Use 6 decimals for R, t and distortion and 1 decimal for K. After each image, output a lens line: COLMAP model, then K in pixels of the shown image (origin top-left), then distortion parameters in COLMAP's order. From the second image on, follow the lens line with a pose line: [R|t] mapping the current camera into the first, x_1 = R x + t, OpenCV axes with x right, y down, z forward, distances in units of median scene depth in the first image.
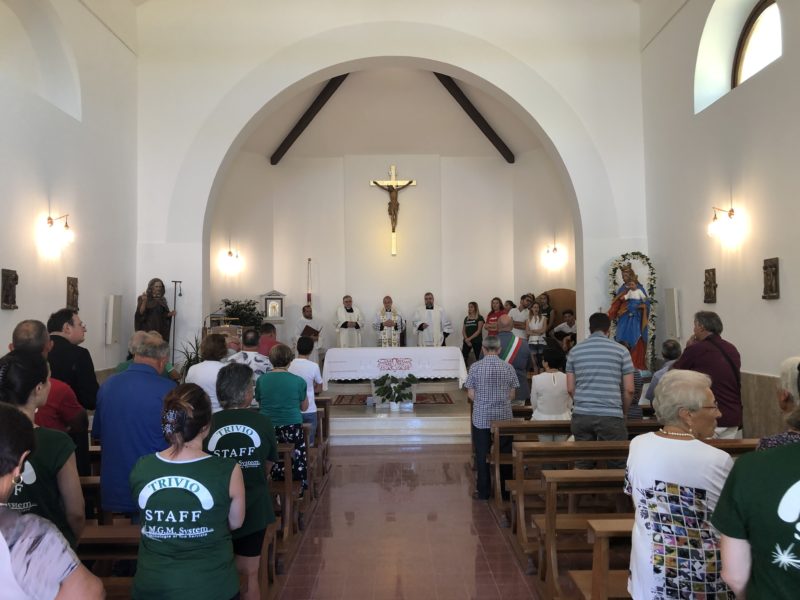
lens RADIAL K [[657.1, 0, 396.2], [0, 657.1, 292.8], [0, 0, 1]] dist [0.030759, -0.013900]
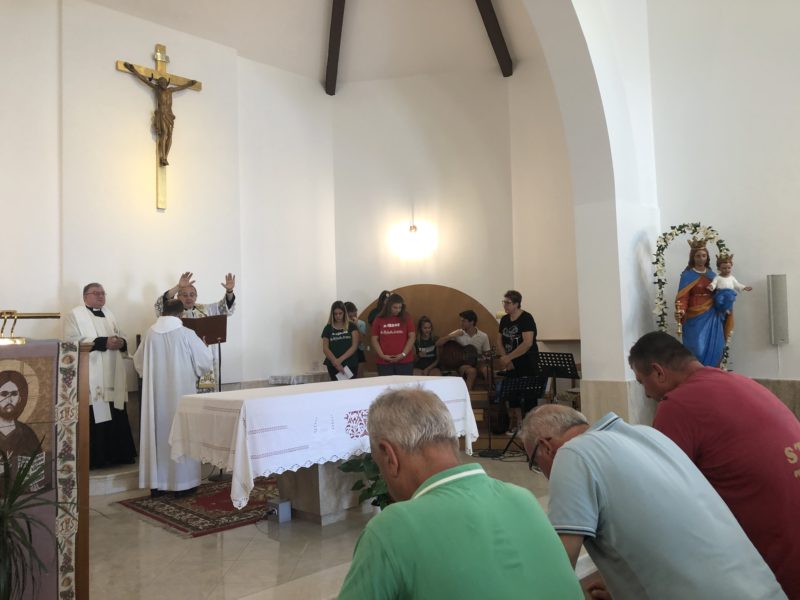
lens RADIAL K [[656.5, 0, 388.2], [0, 656.5, 290.5], [0, 0, 1]] dist [0.012060, 0.008677]
pose [[0.727913, 0.035765, 0.684737, -0.259254], [-0.009524, 0.999070, -0.042059, 0.031182], [-0.685604, 0.024094, 0.727576, 0.548023]]
